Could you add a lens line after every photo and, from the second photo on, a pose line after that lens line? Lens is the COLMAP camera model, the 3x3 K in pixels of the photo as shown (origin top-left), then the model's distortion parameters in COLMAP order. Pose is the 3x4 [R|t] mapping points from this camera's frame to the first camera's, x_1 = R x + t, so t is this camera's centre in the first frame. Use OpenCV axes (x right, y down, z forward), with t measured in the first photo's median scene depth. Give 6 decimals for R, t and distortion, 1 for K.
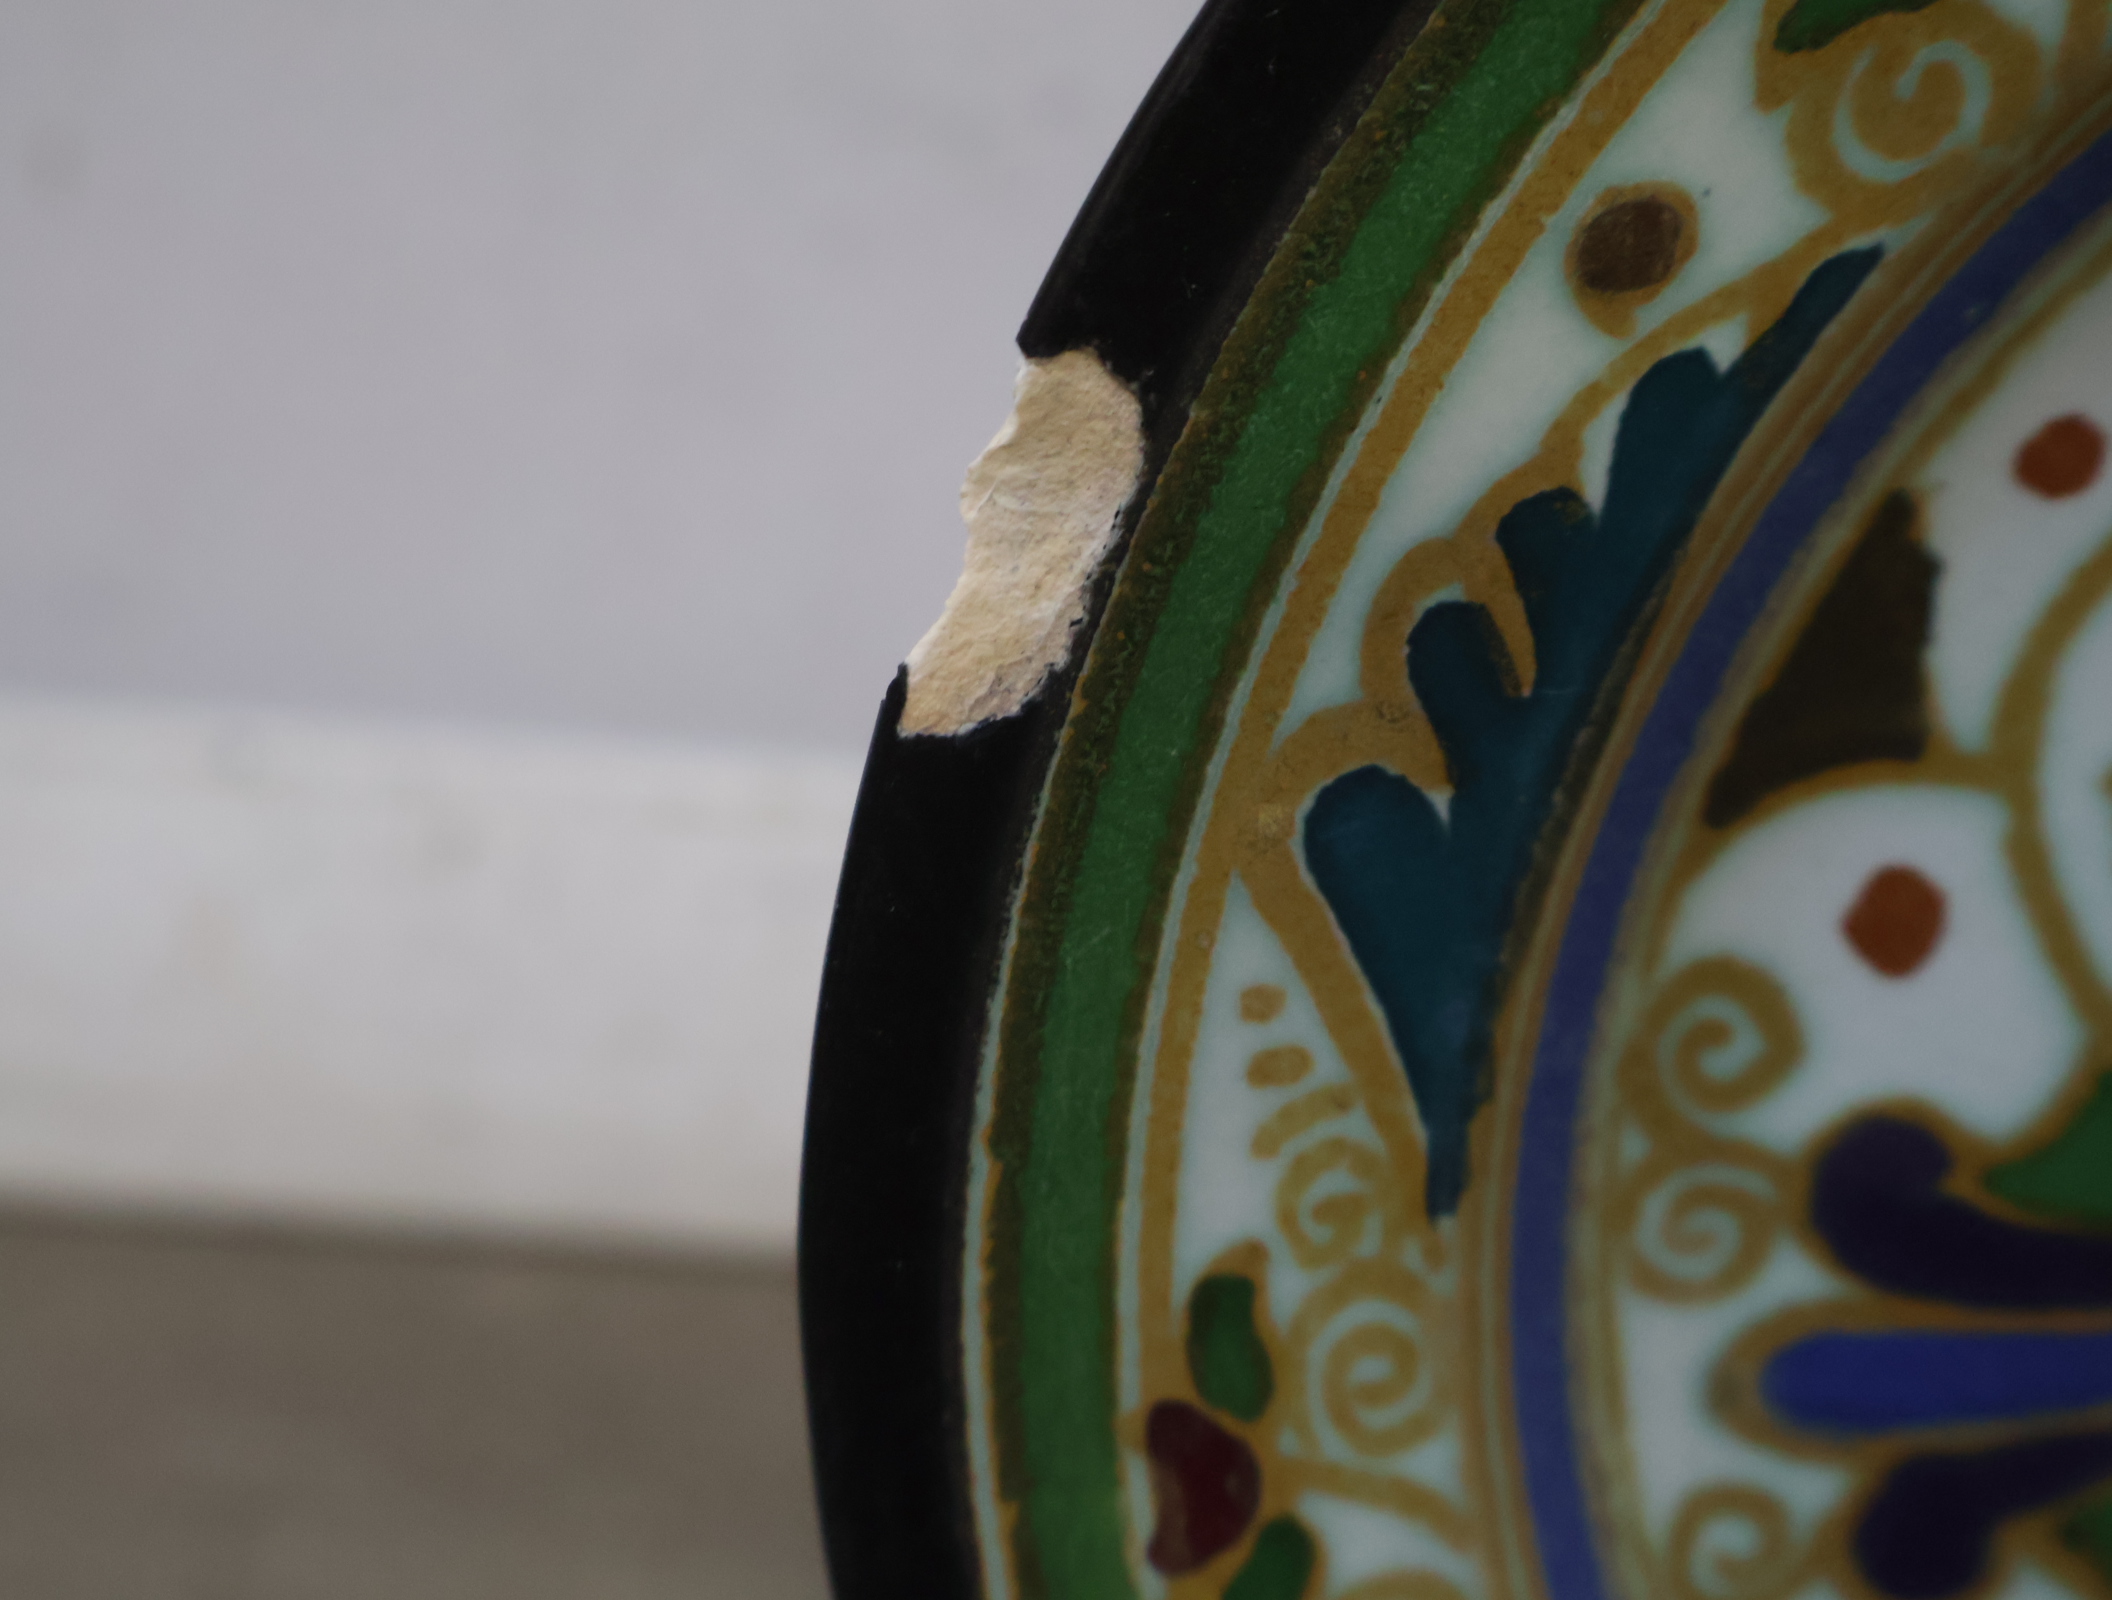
lens RADIAL K [[2621.4, 0, 1046.4], [0, 2621.4, 802.0], [0, 0, 1]] dist [0.003264, 0.029998]
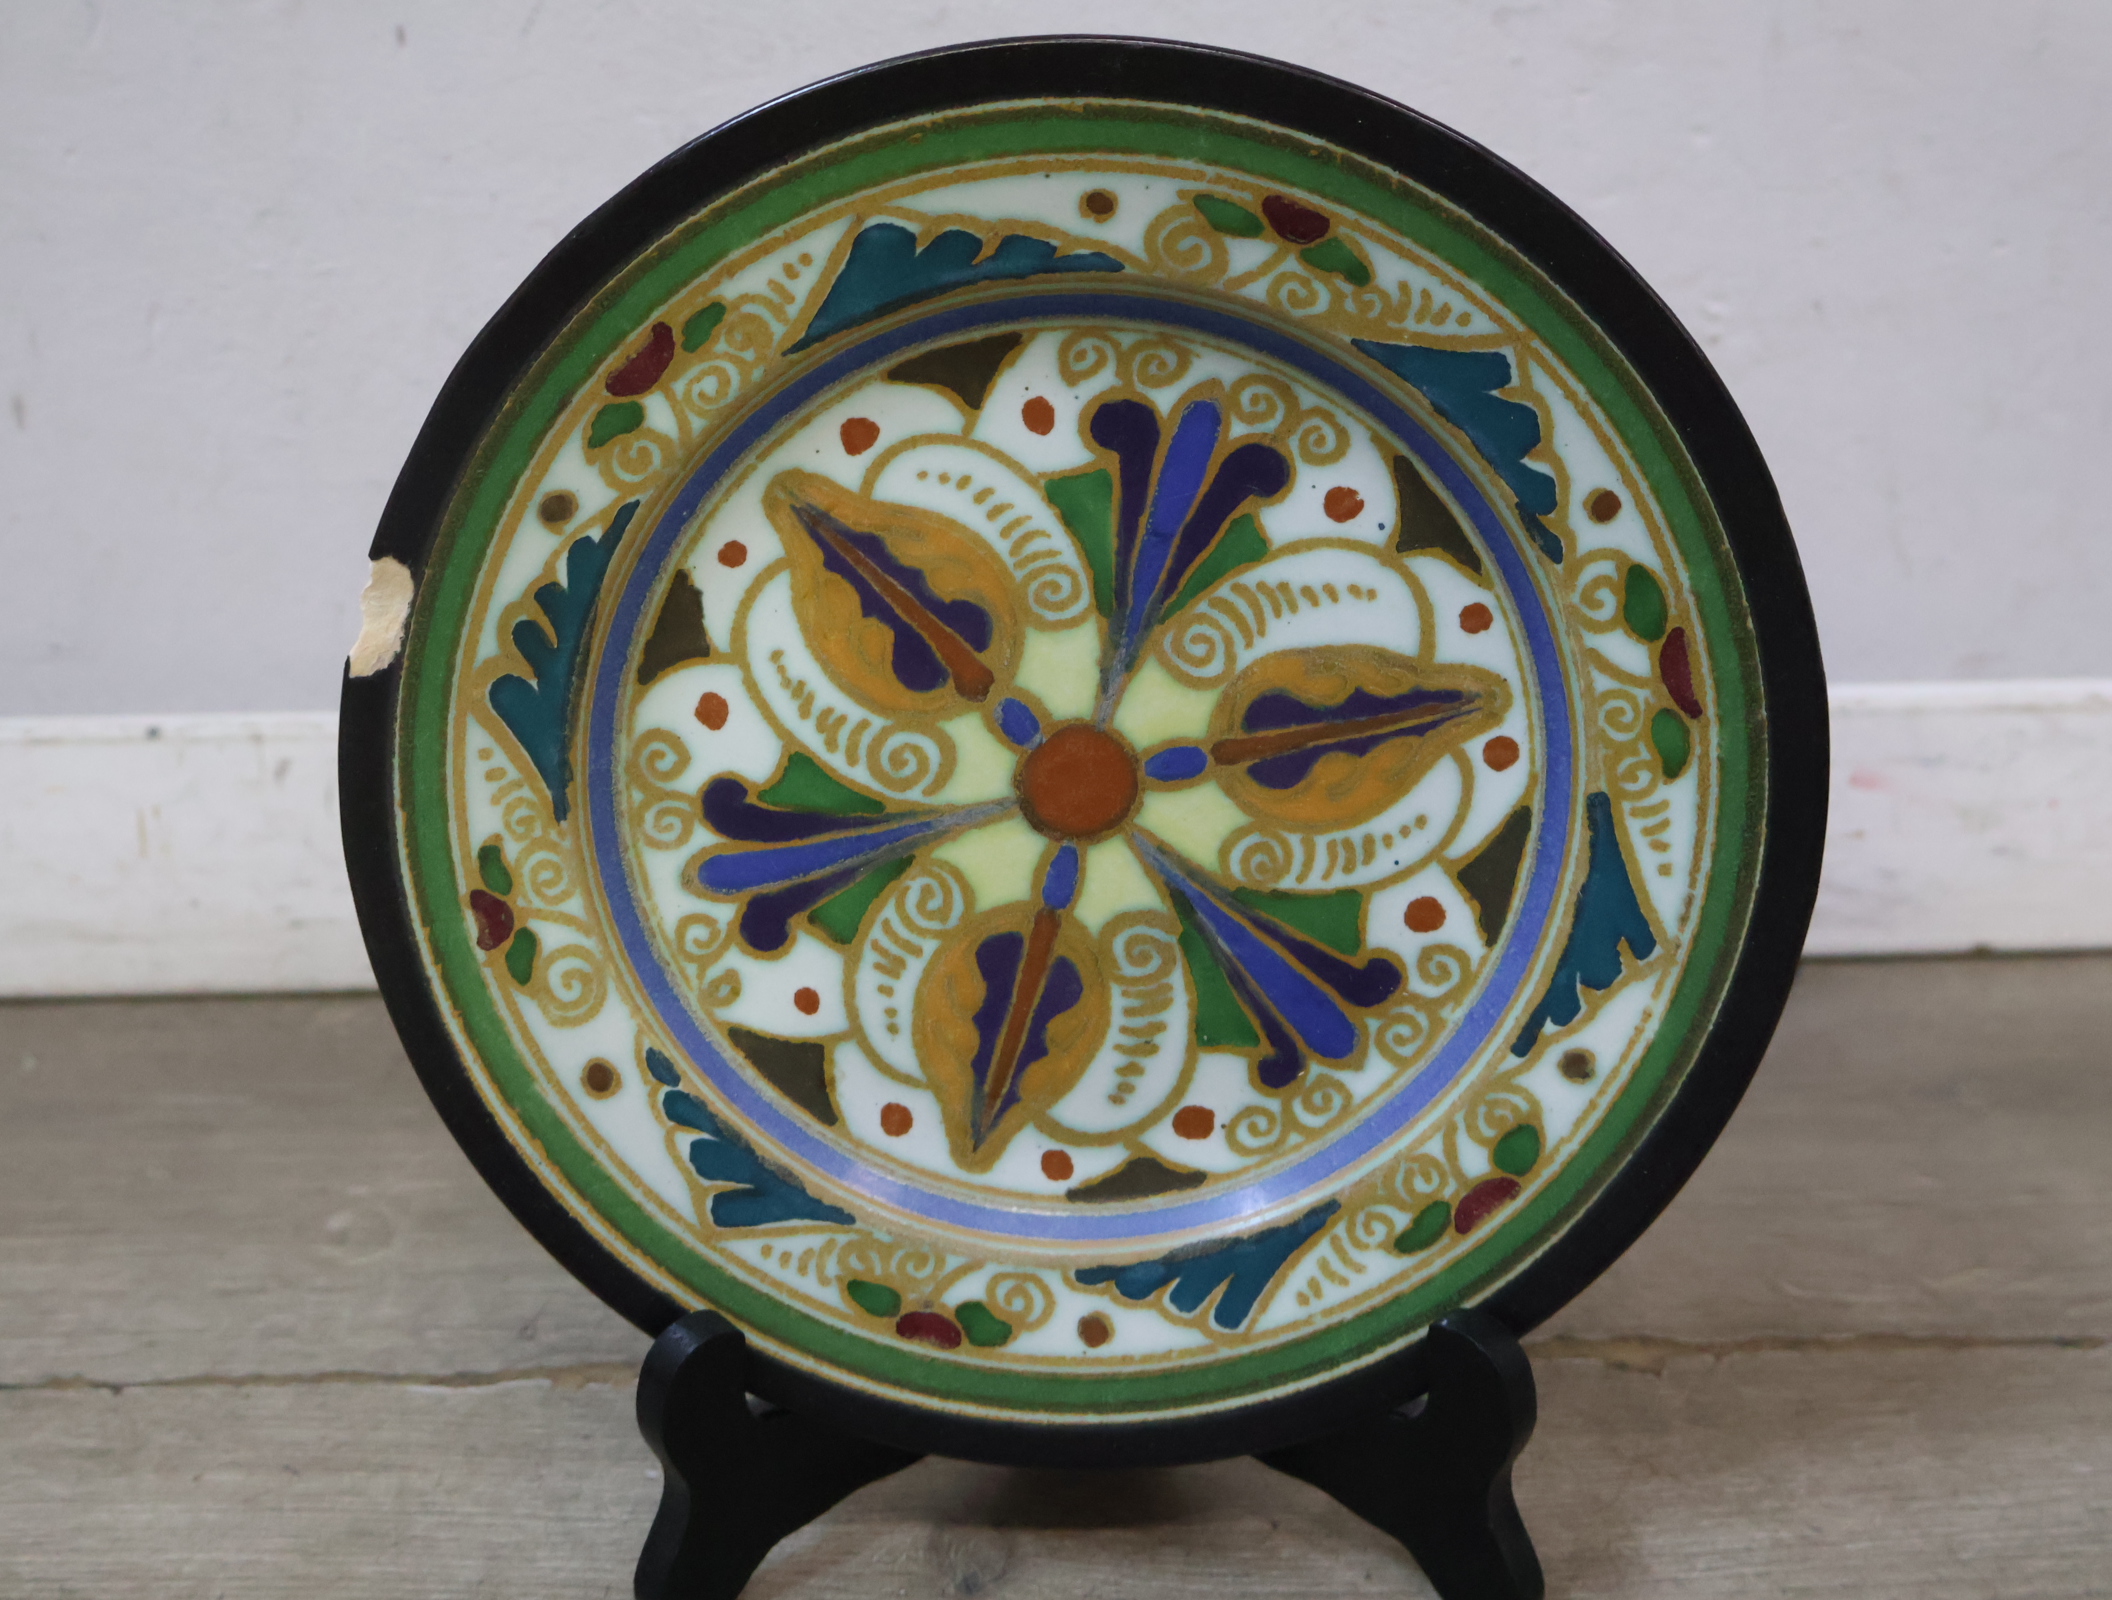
lens RADIAL K [[2621.4, 0, 1046.4], [0, 2621.4, 802.0], [0, 0, 1]] dist [0.003264, 0.029998]
pose [[0.995411, -0.090834, 0.030111, 0.633169], [0.090165, 0.995664, 0.022874, 0.120617], [-0.032058, -0.020055, 0.999285, -2.083736]]
